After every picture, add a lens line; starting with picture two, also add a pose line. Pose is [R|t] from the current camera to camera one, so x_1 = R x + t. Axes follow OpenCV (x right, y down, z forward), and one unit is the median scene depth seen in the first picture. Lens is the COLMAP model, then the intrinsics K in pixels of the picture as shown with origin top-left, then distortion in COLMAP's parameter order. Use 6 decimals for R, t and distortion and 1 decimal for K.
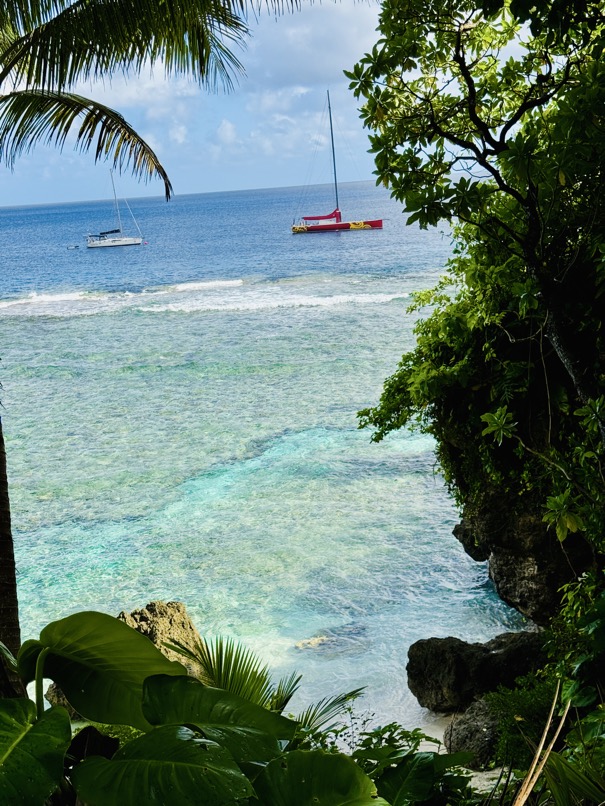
lens RADIAL K [[1134.2, 0, 301.9], [0, 1134.2, 405.4], [0, 0, 1]] dist [0.052052, 0.000000]
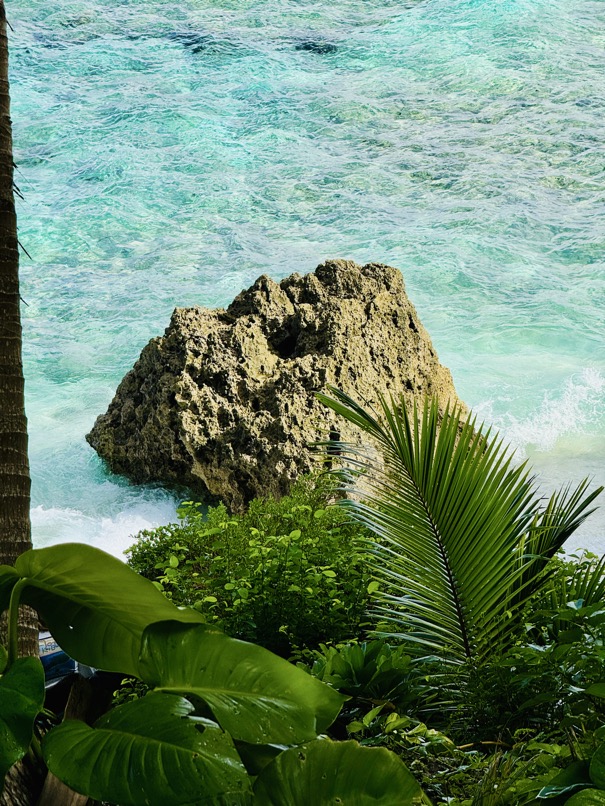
lens RADIAL K [[2825.9, 0, 303.4], [0, 2825.9, 403.0], [0, 0, 1]] dist [0.005249, 0.000000]
pose [[0.984682, 0.100365, -0.142575, 0.049875], [-0.064501, 0.969385, 0.236921, -0.081450], [0.161989, -0.224096, 0.961010, -0.175672]]
